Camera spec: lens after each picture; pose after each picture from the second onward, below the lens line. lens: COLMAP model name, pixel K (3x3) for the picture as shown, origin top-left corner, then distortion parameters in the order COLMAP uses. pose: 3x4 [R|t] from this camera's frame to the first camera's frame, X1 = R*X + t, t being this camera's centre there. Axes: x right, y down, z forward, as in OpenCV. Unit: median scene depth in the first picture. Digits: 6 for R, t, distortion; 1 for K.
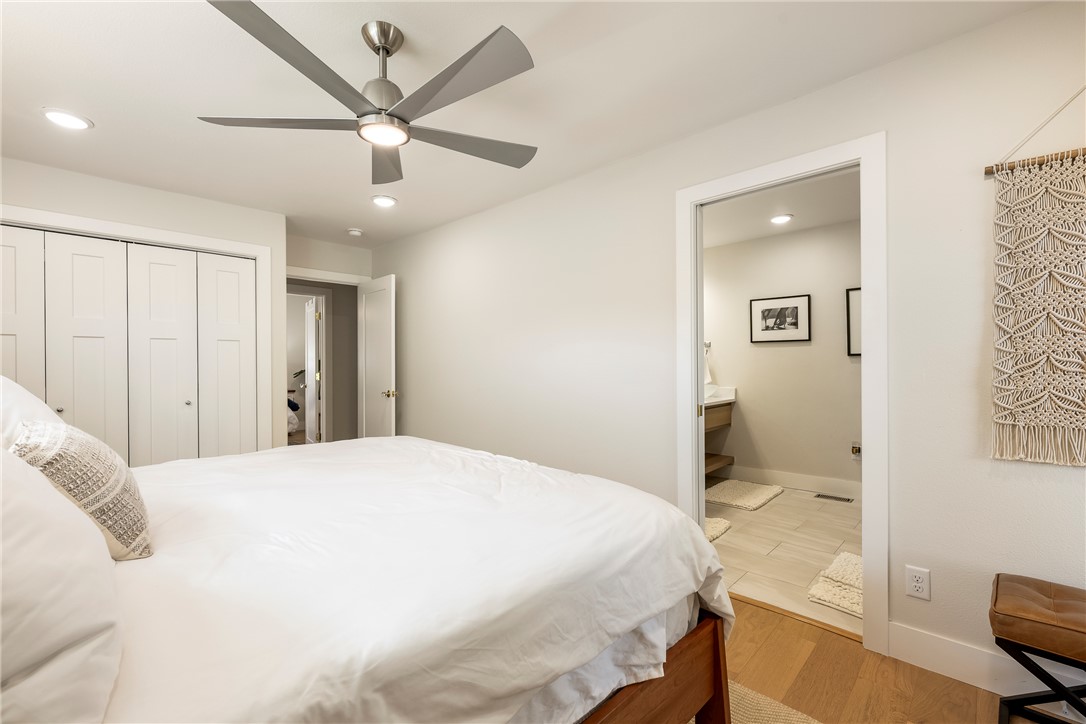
lens RADIAL K [[456.6, 0, 542.7], [0, 456.6, 362.4], [0, 0, 1]] dist [-0.014779, -0.000230]
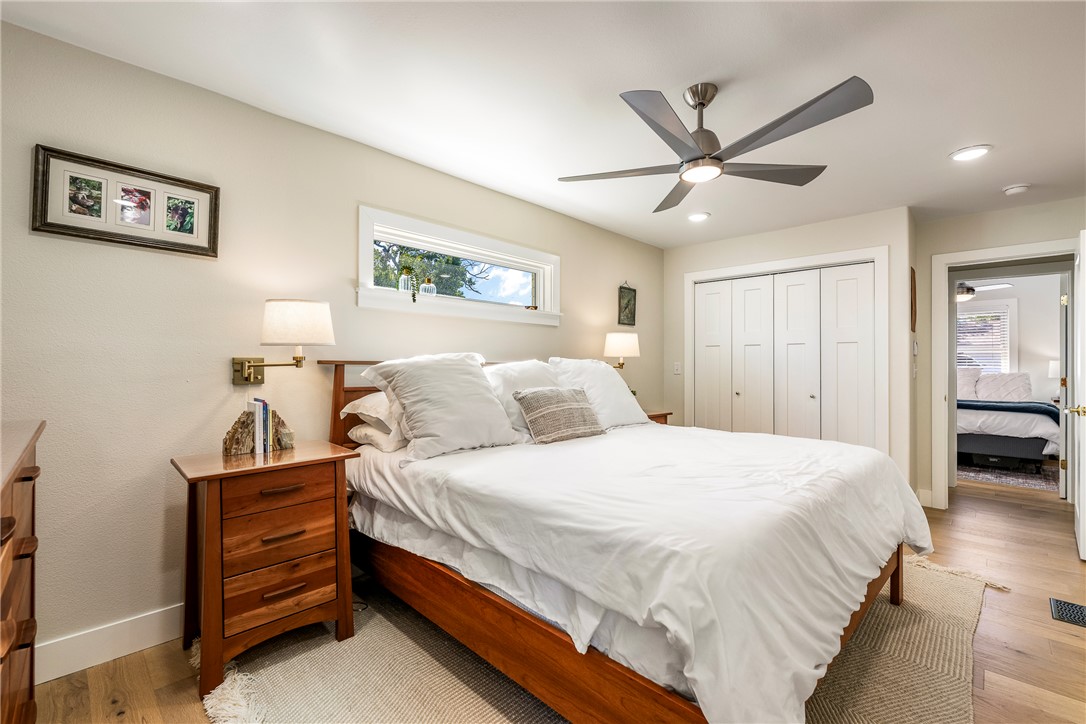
lens RADIAL K [[456.6, 0, 544.1], [0, 456.6, 360.3], [0, 0, 1]] dist [-0.014779, -0.000230]
pose [[0.018375, -0.005612, -0.999815, 1.034643], [0.001276, 0.999984, -0.005589, -0.001433], [0.999830, -0.001173, 0.018382, 0.681895]]
